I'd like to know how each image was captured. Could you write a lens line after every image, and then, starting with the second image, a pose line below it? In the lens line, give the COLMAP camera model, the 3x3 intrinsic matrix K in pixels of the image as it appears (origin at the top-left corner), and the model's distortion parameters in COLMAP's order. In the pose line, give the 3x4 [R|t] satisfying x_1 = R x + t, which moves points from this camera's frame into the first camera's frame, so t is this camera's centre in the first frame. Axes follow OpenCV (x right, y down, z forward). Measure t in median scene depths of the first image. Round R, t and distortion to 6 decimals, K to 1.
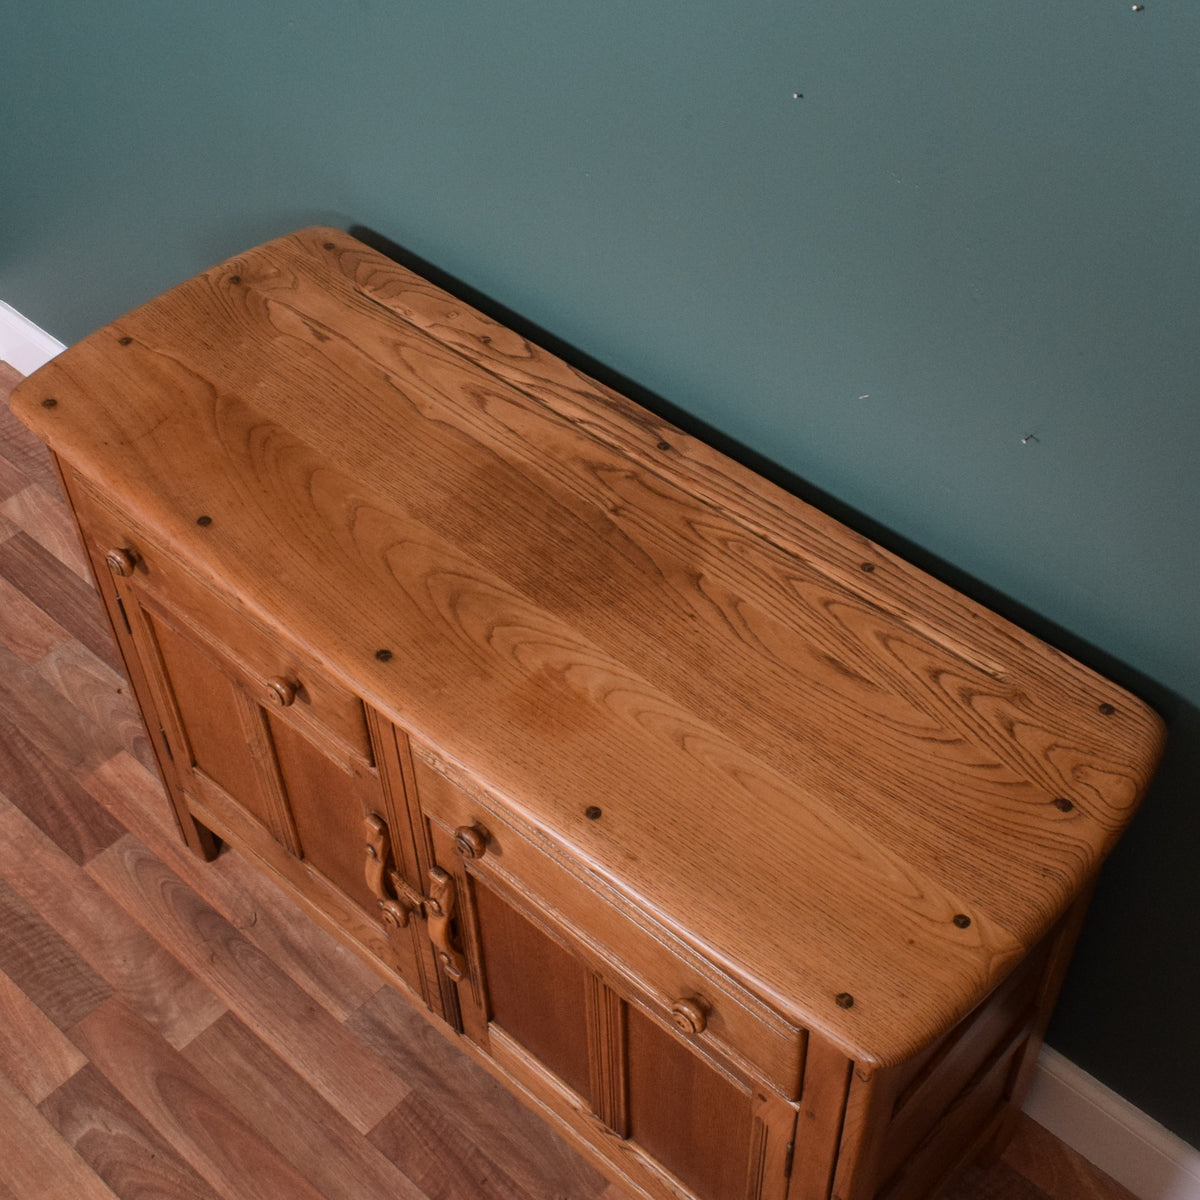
lens RADIAL K [[1680.2, 0, 667.5], [0, 1680.2, 553.9], [0, 0, 1]] dist [-0.019182, 0.021261]
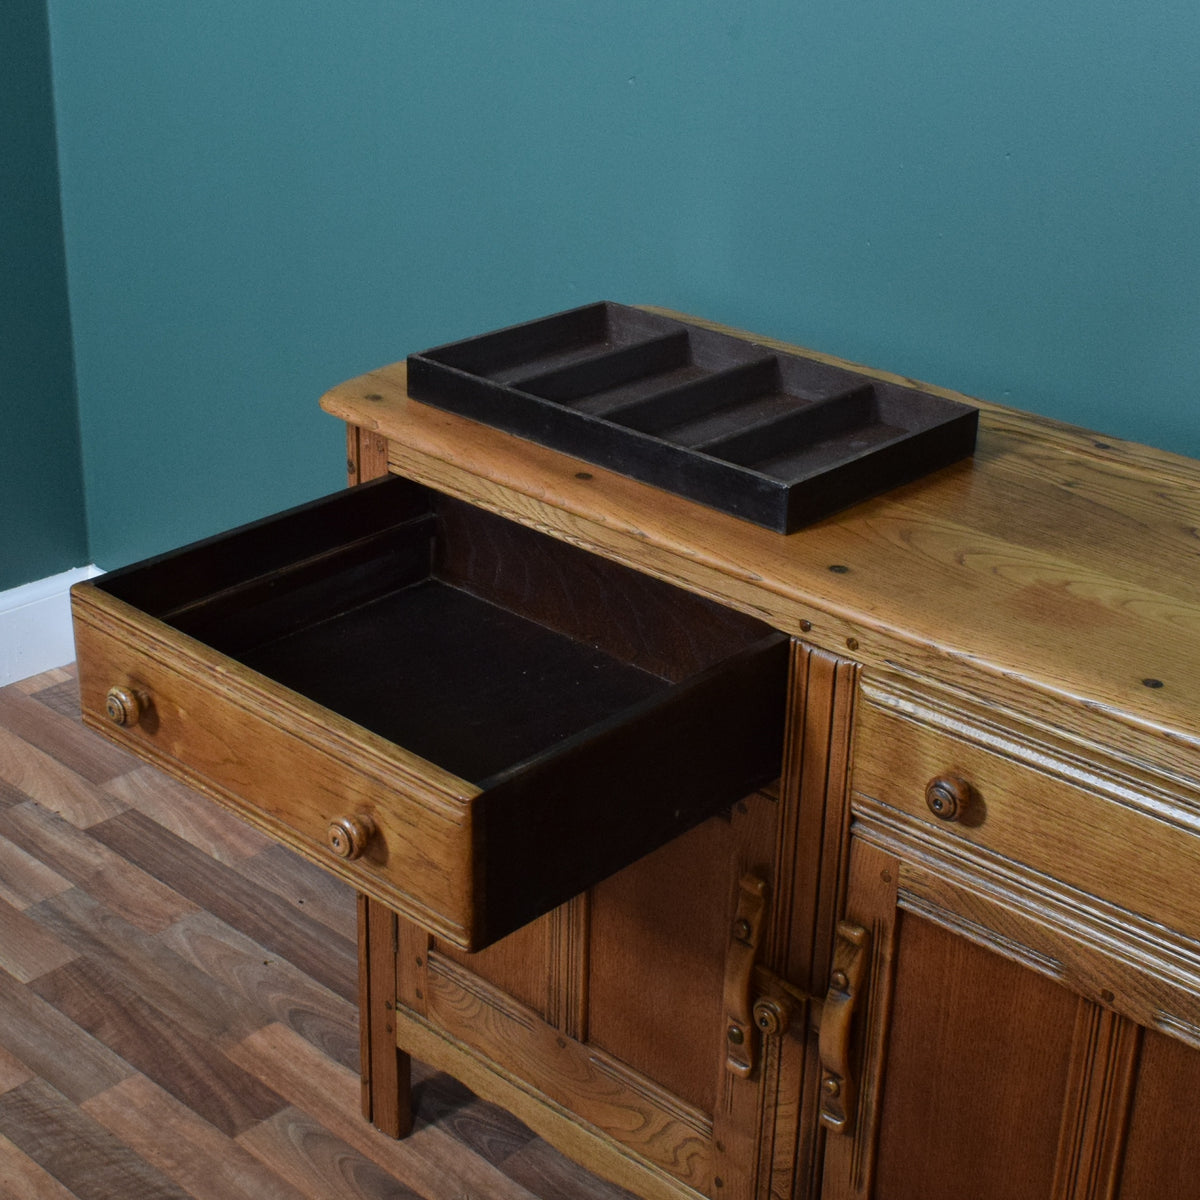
lens RADIAL K [[2050.3, 0, 593.9], [0, 2050.3, 555.0], [0, 0, 1]] dist [-0.000896, -0.064687]
pose [[0.999421, 0.027678, -0.019784, -0.201633], [-0.033053, 0.927683, -0.371903, 0.323569], [0.008059, 0.372341, 0.928061, 0.048775]]
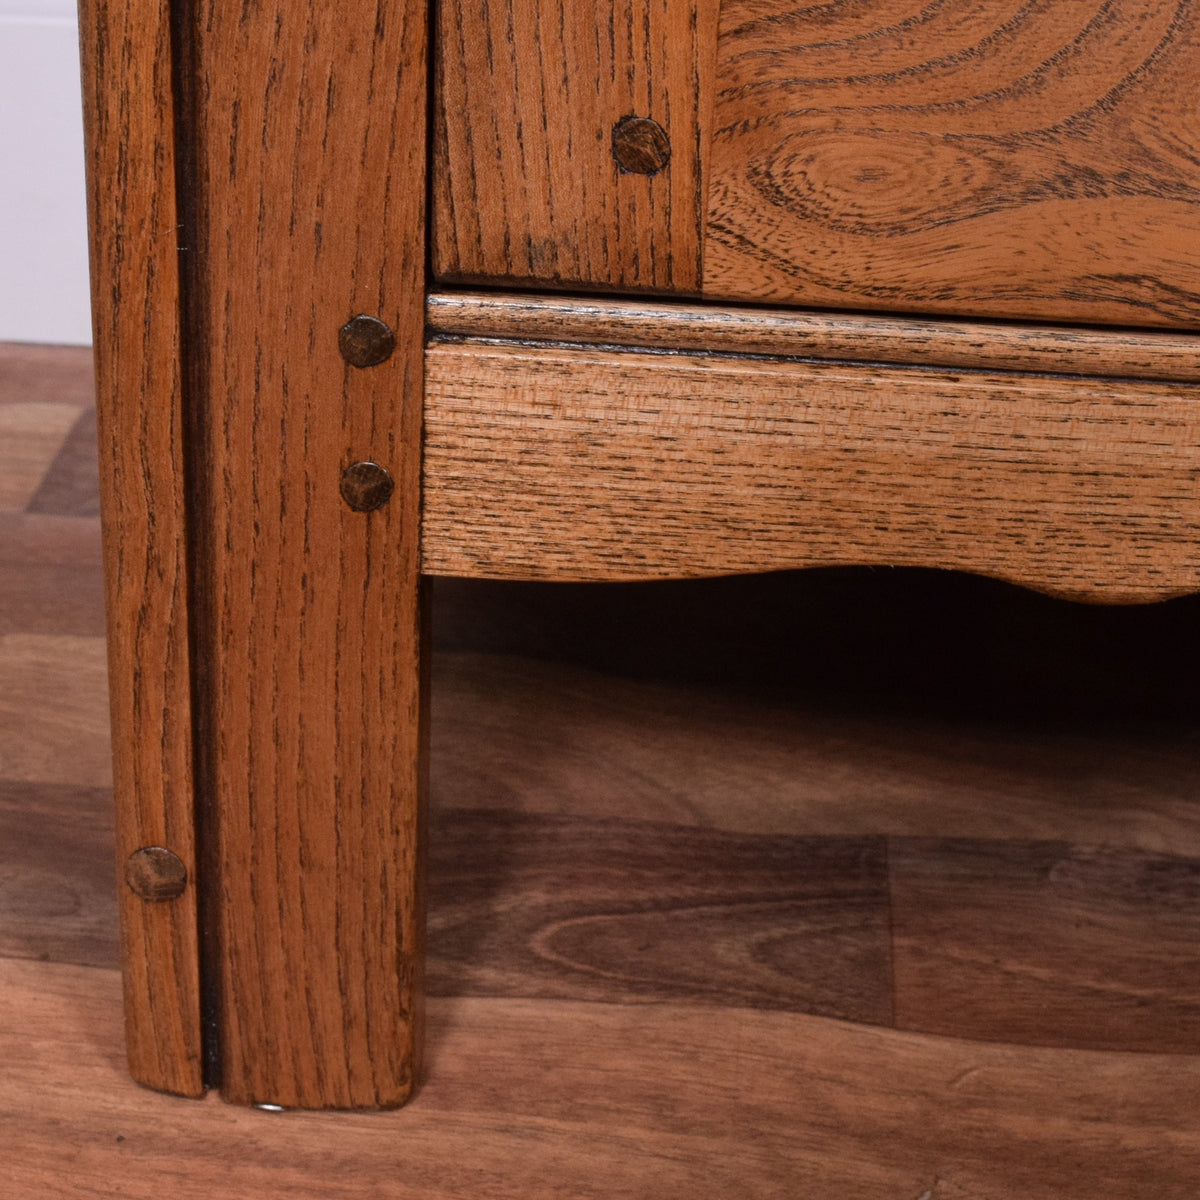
lens RADIAL K [[2525.6, 0, 535.5], [0, 2525.6, 599.5], [0, 0, 1]] dist [-0.038163, 0.073424]
pose [[0.806368, -0.241226, 0.539981, -0.433032], [0.404025, 0.891458, -0.205099, 0.224772], [-0.431896, 0.383552, 0.816305, 0.915454]]
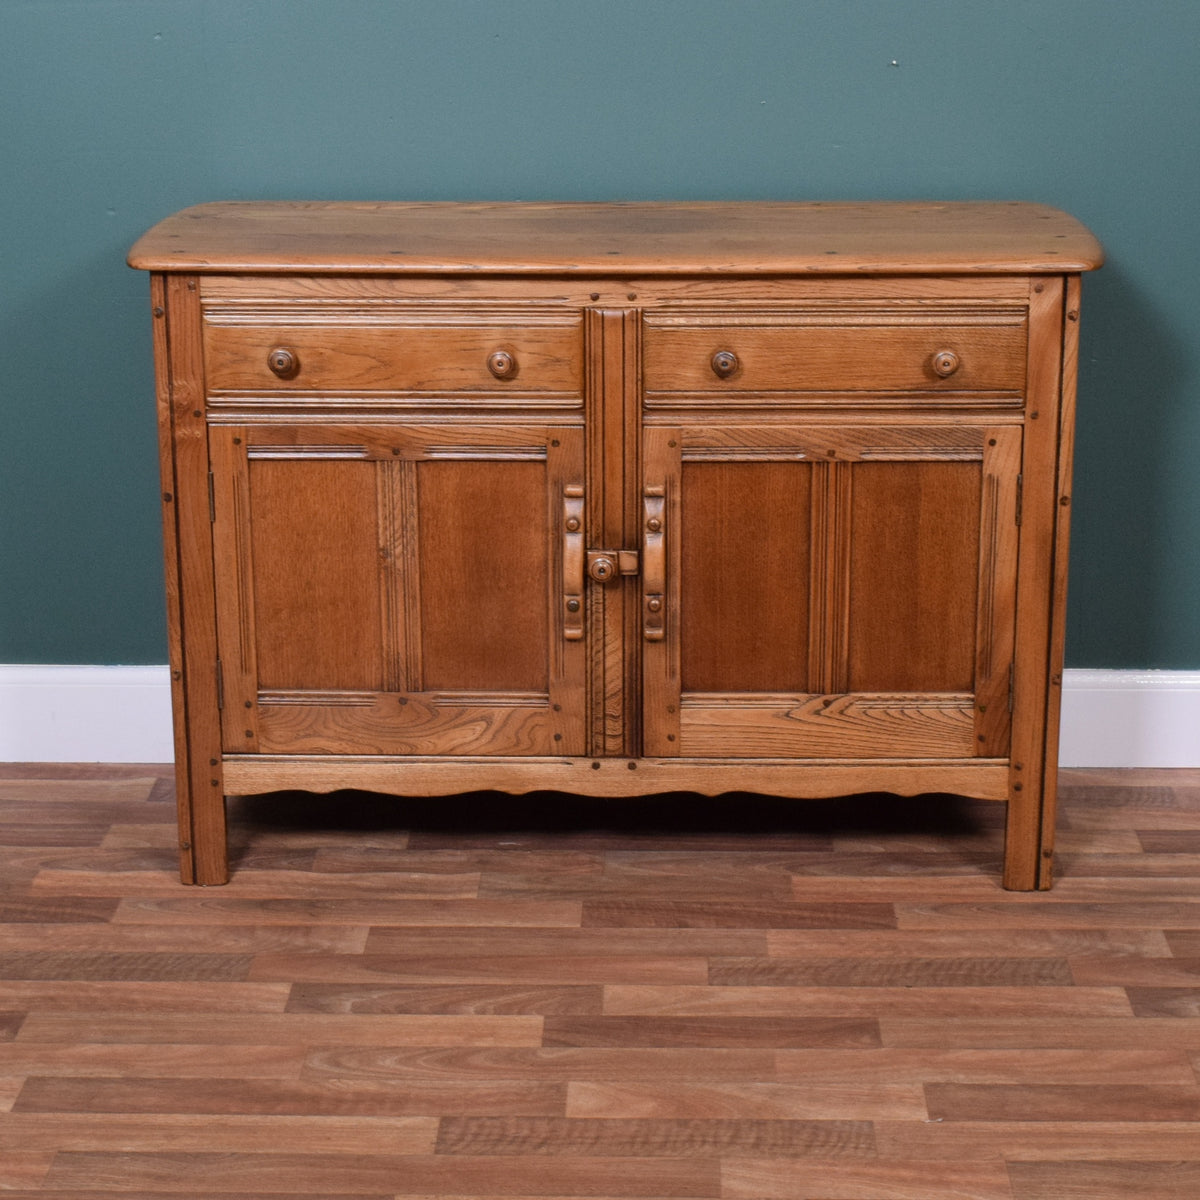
lens RADIAL K [[2627.4, 0, 636.2], [0, 2627.4, 550.9], [0, 0, 1]] dist [-0.029954, -0.151978]
pose [[0.763154, -0.187338, 0.618466, -1.111033], [0.464660, 0.824198, -0.323709, 0.700203], [-0.449096, 0.534417, 0.716039, -0.274616]]
